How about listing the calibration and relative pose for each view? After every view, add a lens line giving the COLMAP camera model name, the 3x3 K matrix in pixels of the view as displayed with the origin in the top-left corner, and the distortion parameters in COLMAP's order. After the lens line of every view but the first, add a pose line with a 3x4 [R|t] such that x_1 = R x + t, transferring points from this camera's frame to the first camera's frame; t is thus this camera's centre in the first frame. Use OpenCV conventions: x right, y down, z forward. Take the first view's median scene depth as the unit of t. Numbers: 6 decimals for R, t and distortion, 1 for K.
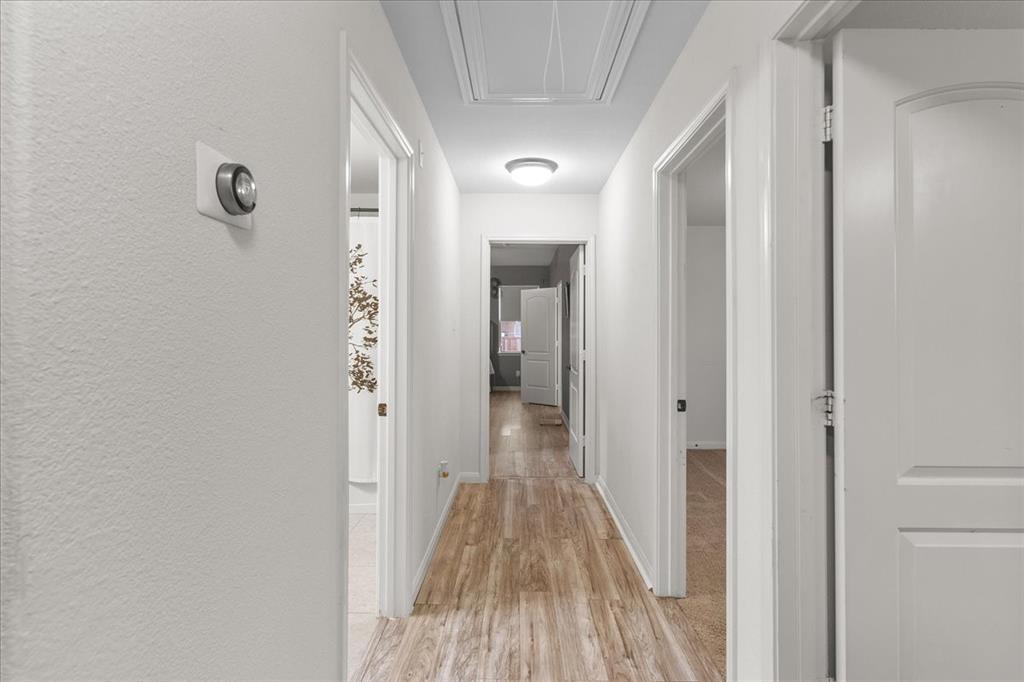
lens RADIAL K [[498.9, 0, 511.7], [0, 498.9, 341.1], [0, 0, 1]] dist [0.000126, -0.000279]
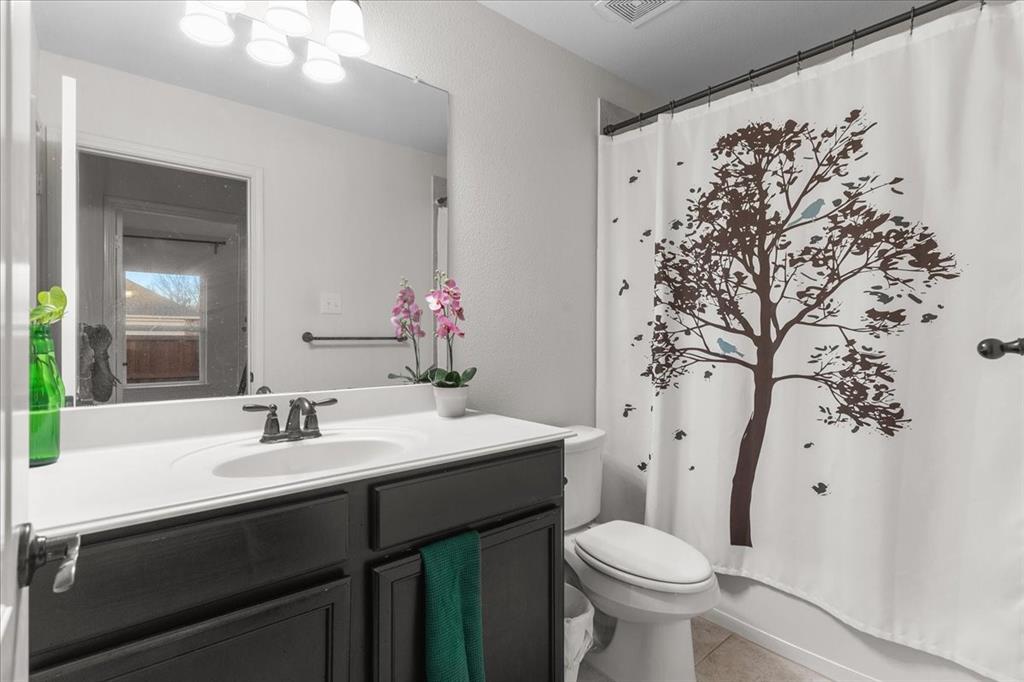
lens RADIAL K [[498.9, 0, 512.7], [0, 498.9, 339.3], [0, 0, 1]] dist [0.000126, -0.000279]
pose [[0.665658, -0.004738, -0.746241, -0.173057], [0.002041, 0.999988, -0.004528, 0.019755], [0.746254, 0.001491, 0.665660, 0.458015]]
